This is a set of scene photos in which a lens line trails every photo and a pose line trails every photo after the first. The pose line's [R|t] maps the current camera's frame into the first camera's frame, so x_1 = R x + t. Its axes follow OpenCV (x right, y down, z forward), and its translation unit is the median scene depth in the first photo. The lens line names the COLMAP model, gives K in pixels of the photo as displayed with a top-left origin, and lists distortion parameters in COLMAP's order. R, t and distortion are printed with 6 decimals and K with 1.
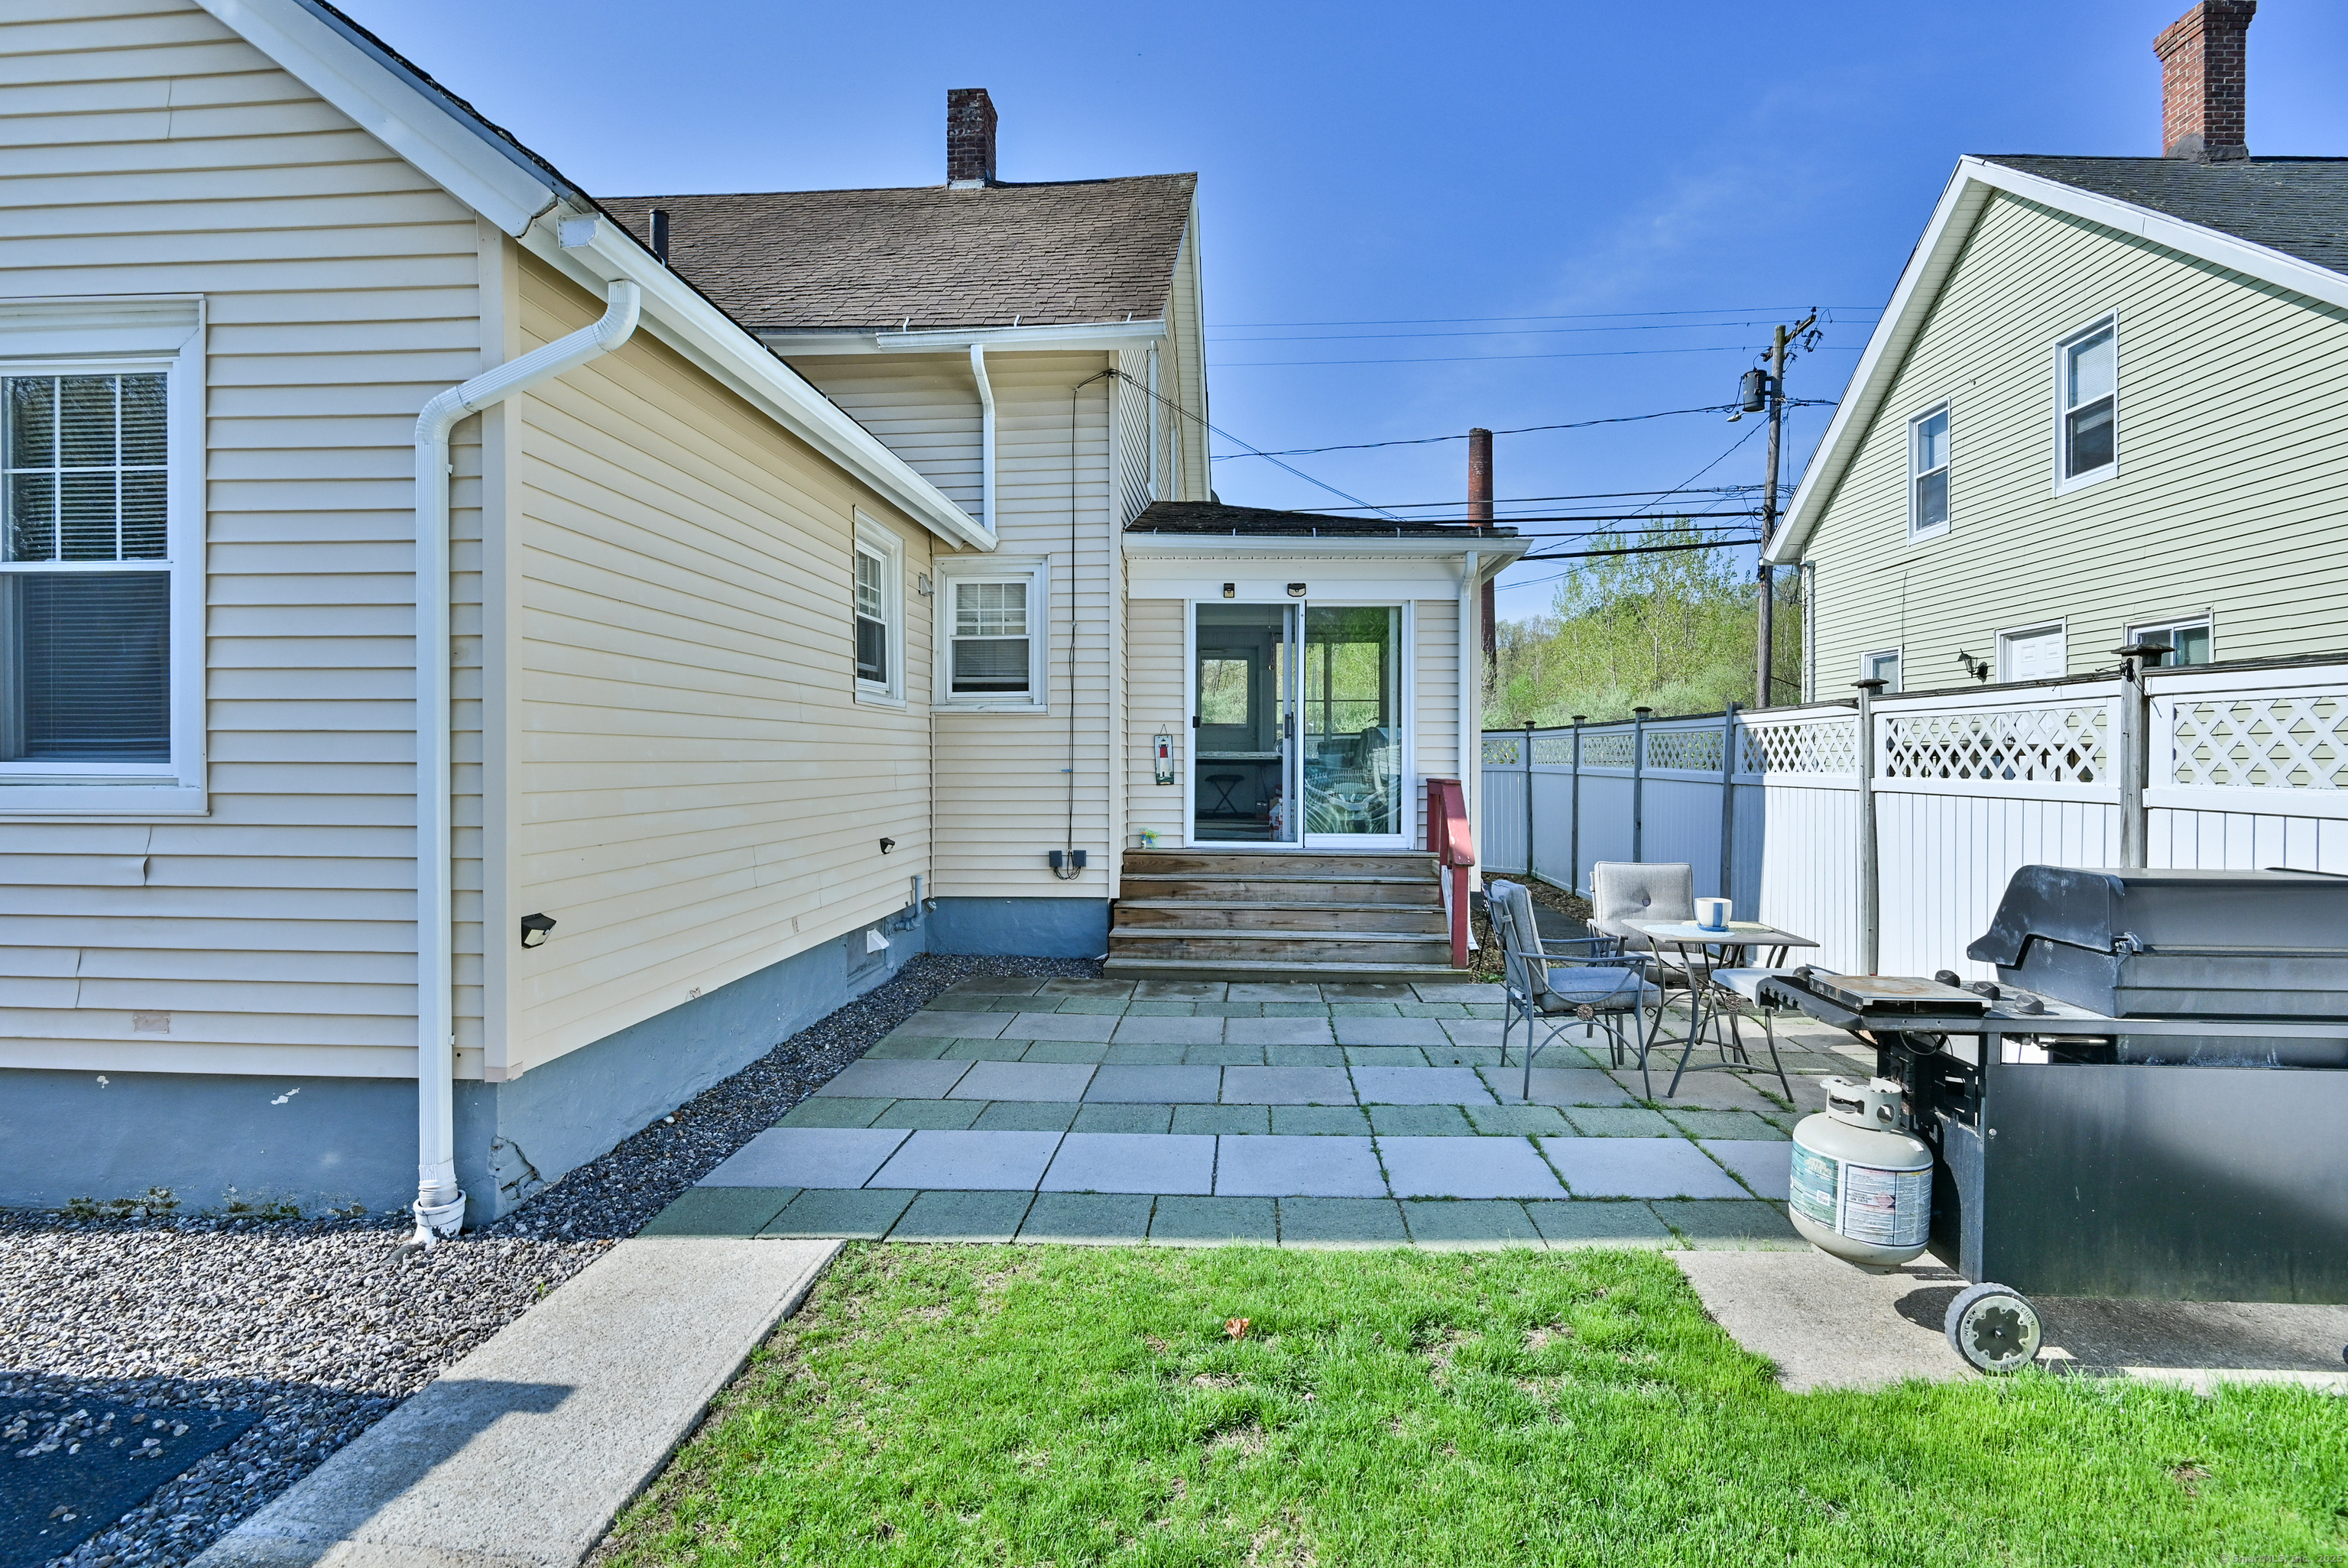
lens RADIAL K [[1102.7, 0, 1170.8], [0, 1102.7, 764.4], [0, 0, 1]] dist [-0.008291, 0.000573]
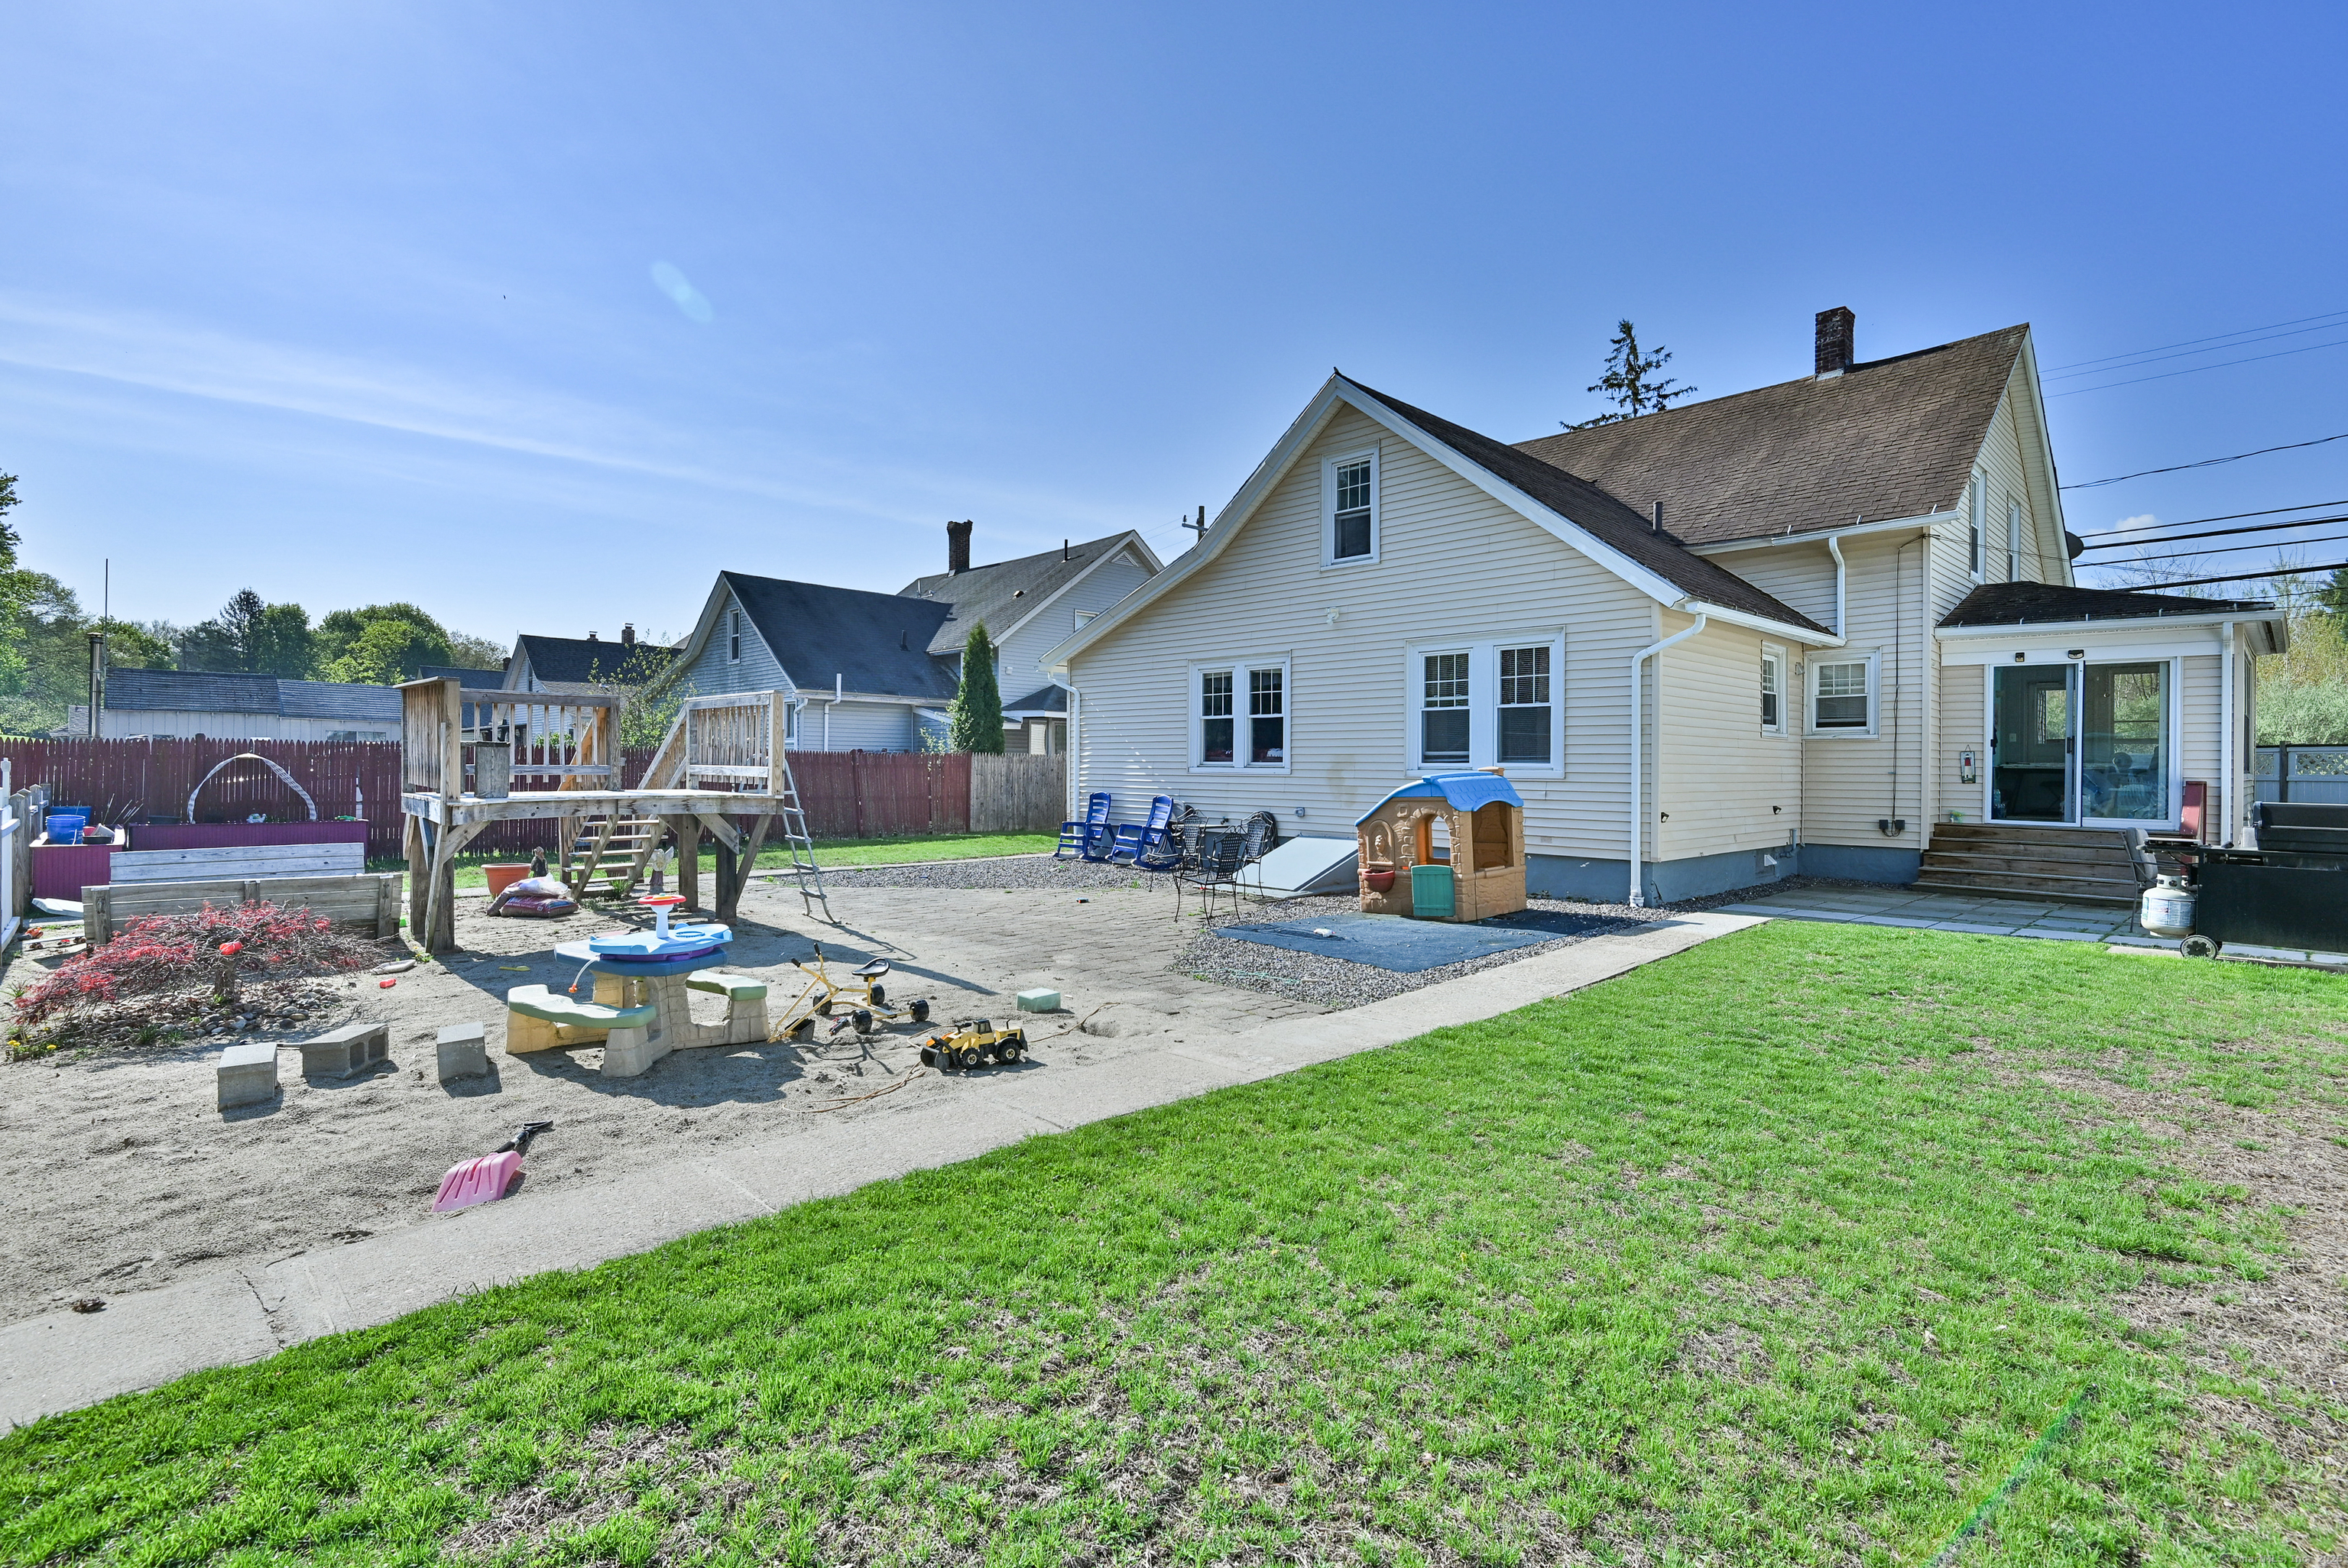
lens RADIAL K [[1102.7, 0, 1169.0], [0, 1102.7, 770.8], [0, 0, 1]] dist [-0.008291, 0.000573]
pose [[0.746903, 0.007694, -0.664889, 0.199436], [-0.011021, 0.999939, -0.000809, 0.016399], [0.664842, 0.007932, 0.746942, -1.005326]]
